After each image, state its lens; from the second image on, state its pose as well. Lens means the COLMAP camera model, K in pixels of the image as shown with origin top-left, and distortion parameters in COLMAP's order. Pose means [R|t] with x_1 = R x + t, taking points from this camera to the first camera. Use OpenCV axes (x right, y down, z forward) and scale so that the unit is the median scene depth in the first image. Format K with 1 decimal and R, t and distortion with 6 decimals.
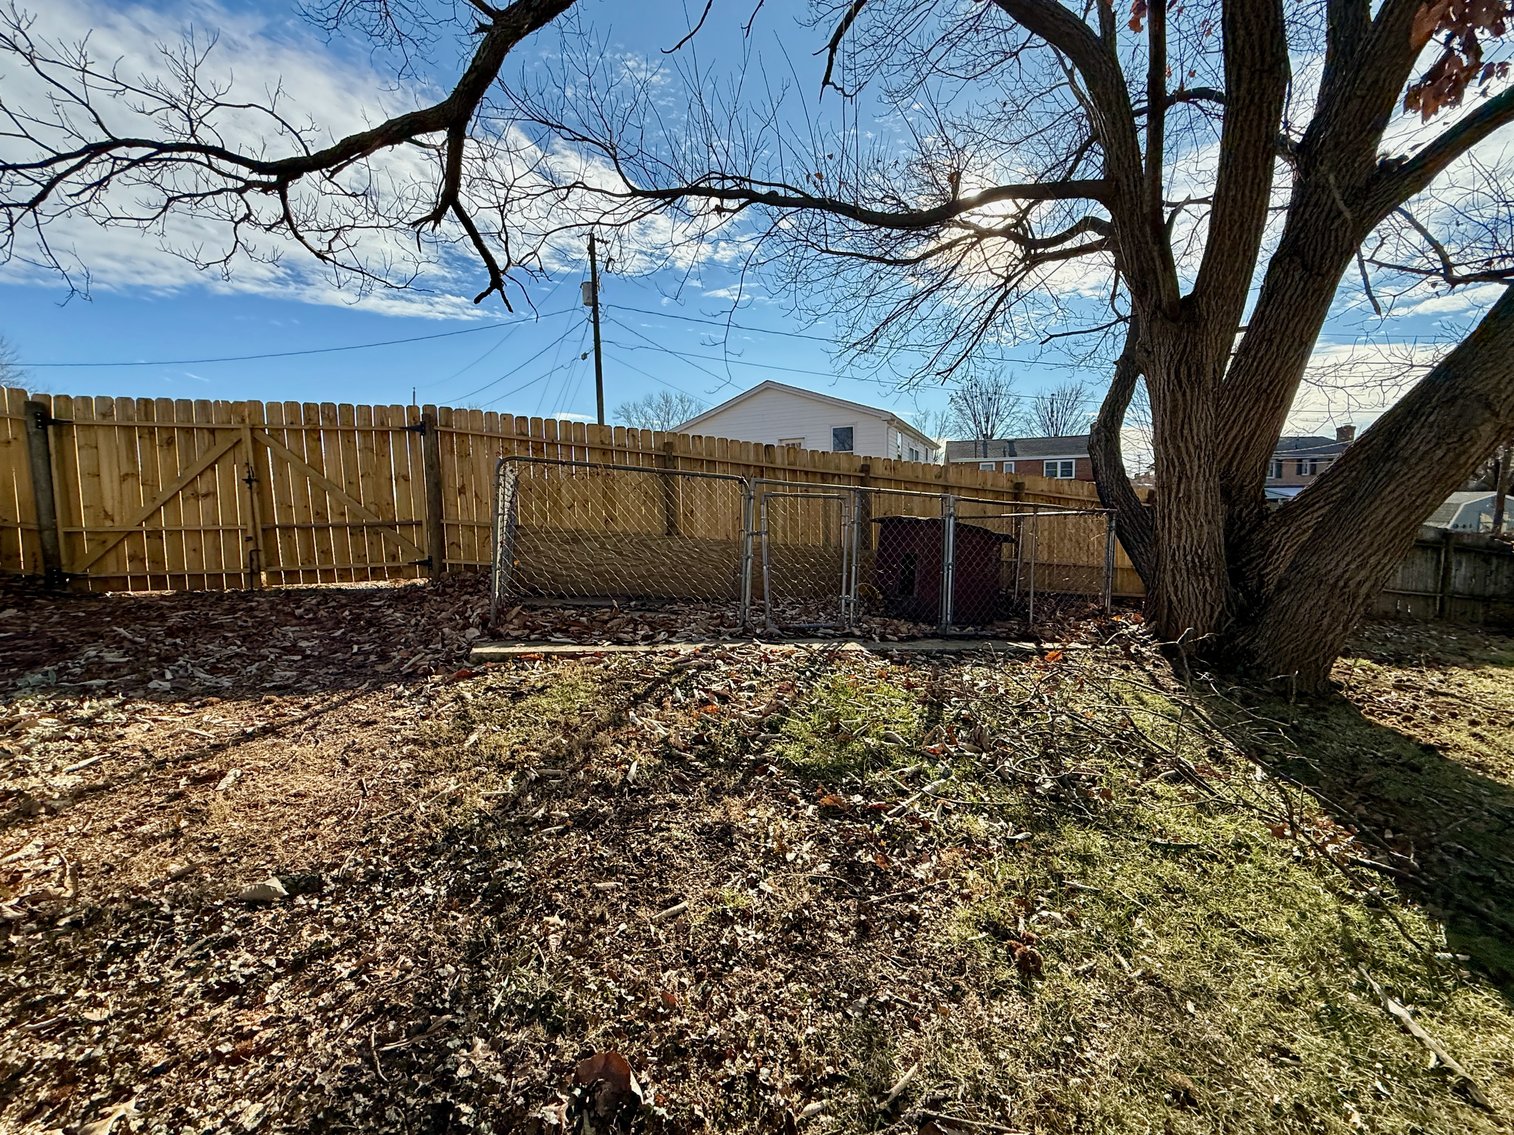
lens RADIAL K [[607.4, 0, 743.8], [0, 607.4, 566.2], [0, 0, 1]] dist [-0.002994, 0.000683]
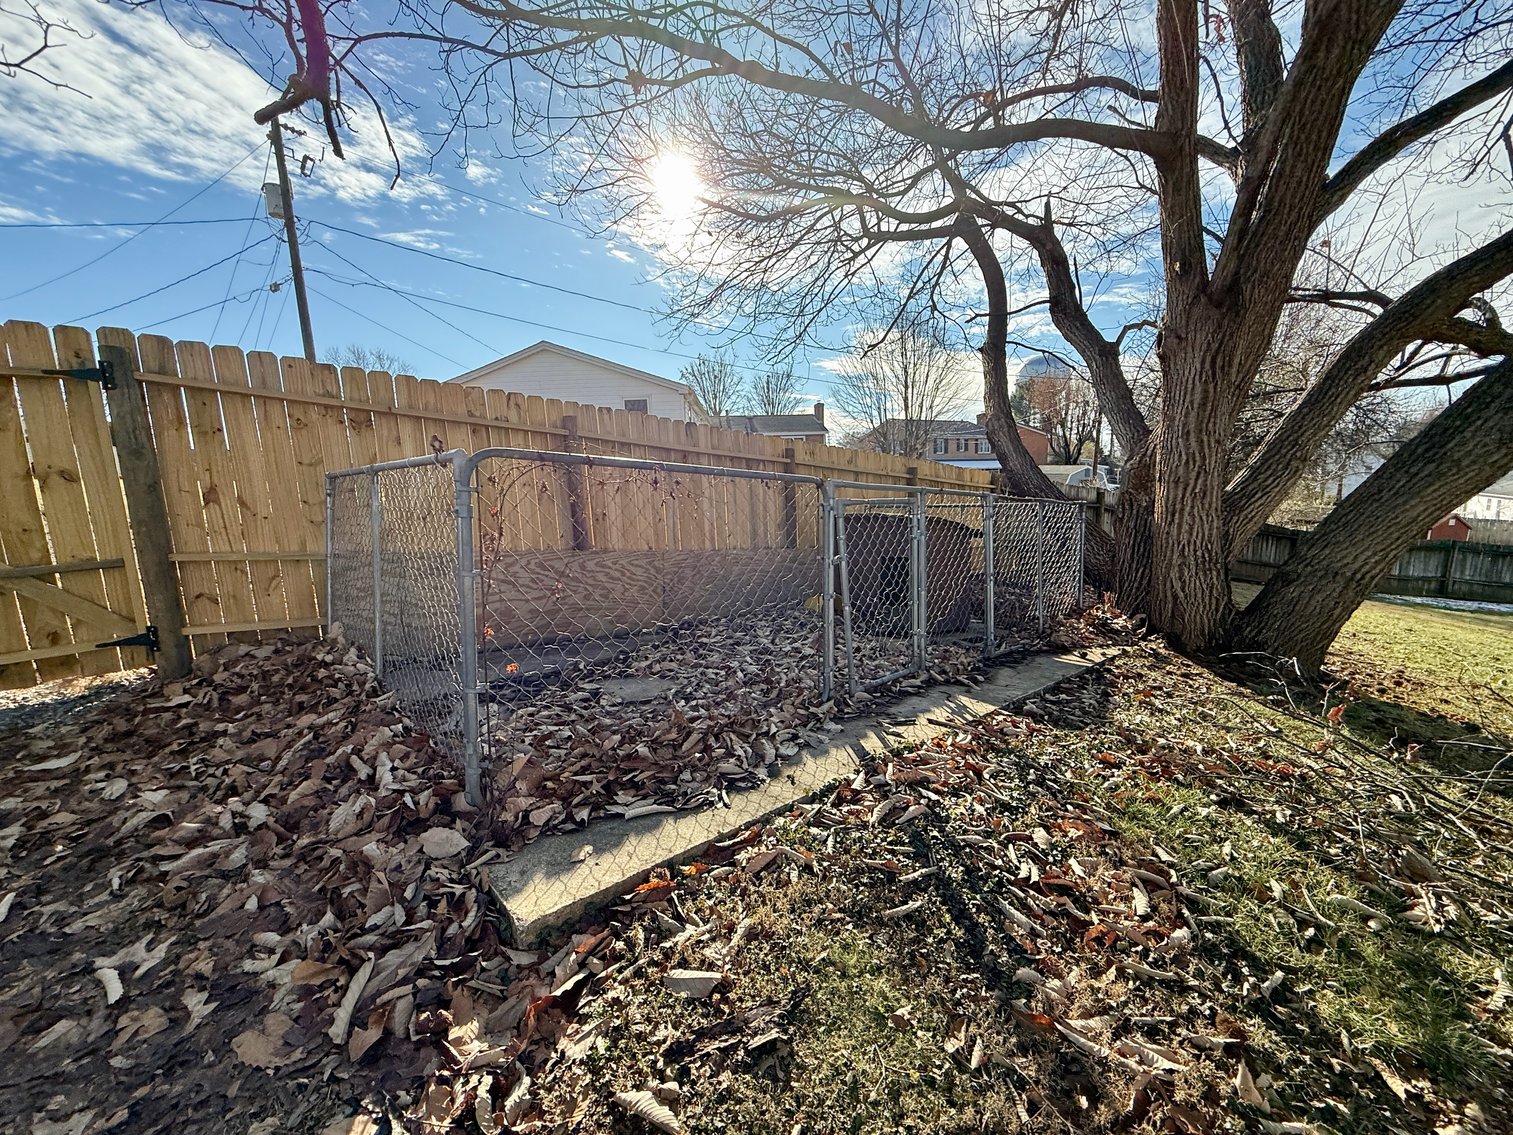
lens RADIAL K [[607.0, 0, 767.8], [0, 607.0, 569.1], [0, 0, 1]] dist [-0.002994, 0.000683]
pose [[0.905074, -0.074635, 0.418653, -0.248615], [0.054608, 0.996726, 0.059634, -0.065729], [-0.421733, -0.031112, 0.906186, 0.305285]]
